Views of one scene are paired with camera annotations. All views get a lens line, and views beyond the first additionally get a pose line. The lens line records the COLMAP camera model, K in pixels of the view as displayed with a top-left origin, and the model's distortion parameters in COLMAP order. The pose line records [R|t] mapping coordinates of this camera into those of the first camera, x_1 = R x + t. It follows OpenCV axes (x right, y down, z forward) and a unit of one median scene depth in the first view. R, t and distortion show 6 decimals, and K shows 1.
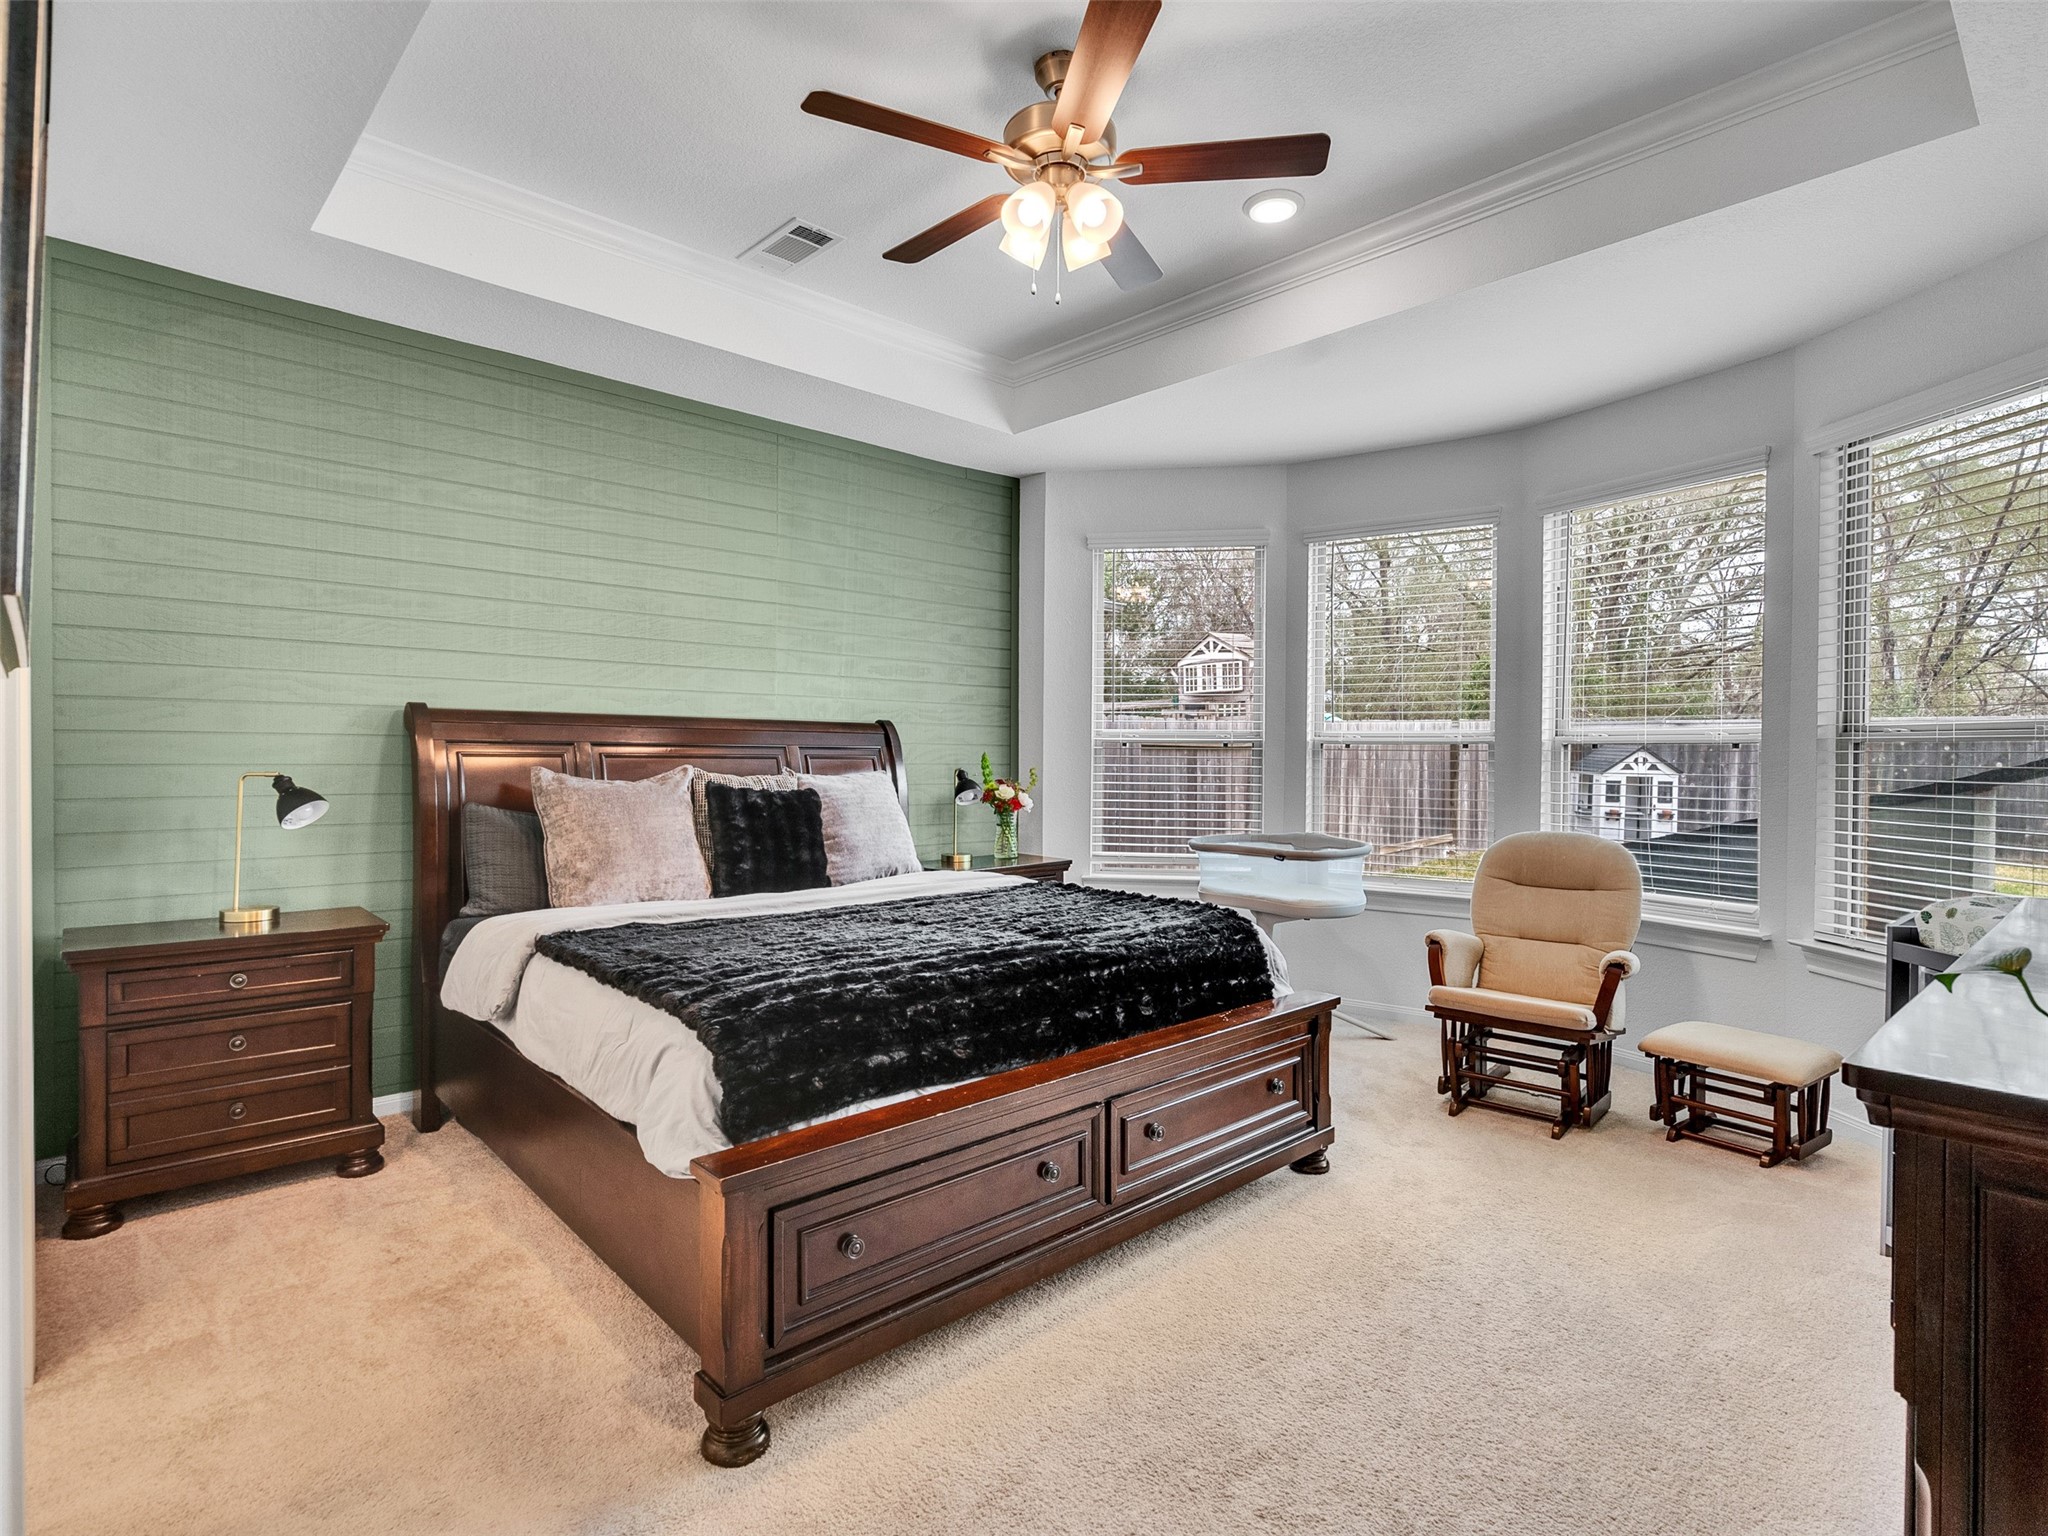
lens RADIAL K [[1044.2, 0, 1004.9], [0, 1044.2, 768.4], [0, 0, 1]] dist [-0.005077, 0.001774]
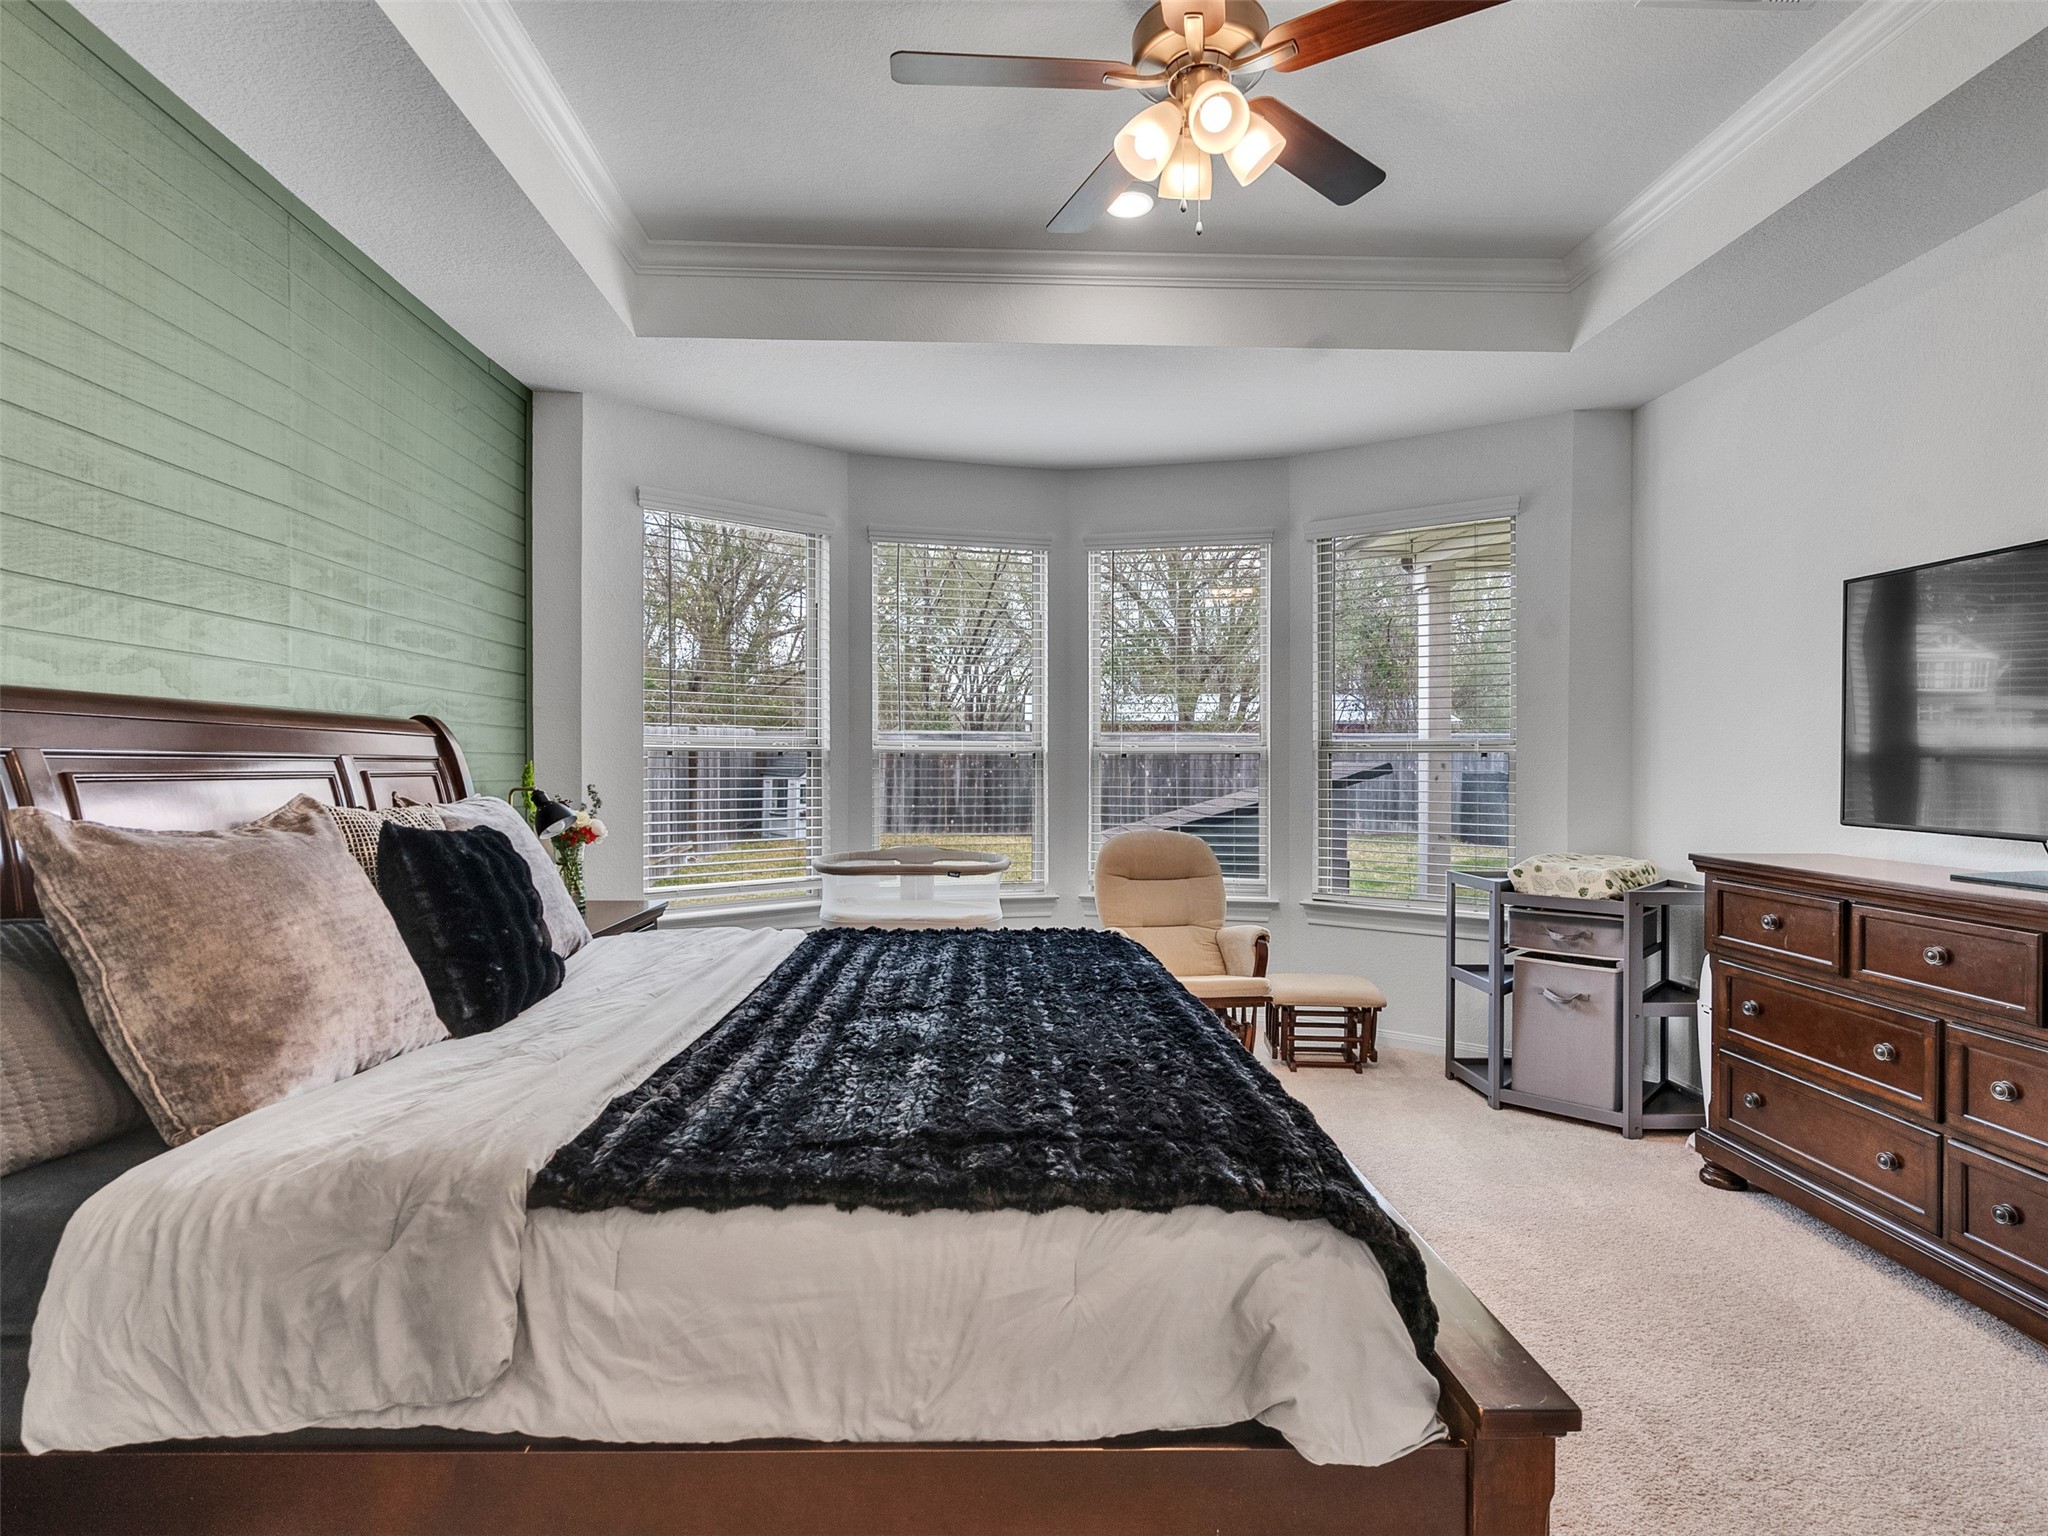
lens RADIAL K [[1044.2, 0, 1004.9], [0, 1044.2, 768.4], [0, 0, 1]] dist [-0.005077, 0.001774]
pose [[0.650611, -0.009478, 0.759352, -0.405458], [0.014267, 0.999898, 0.000257, -0.009353], [-0.759277, 0.010667, 0.650680, 0.334633]]
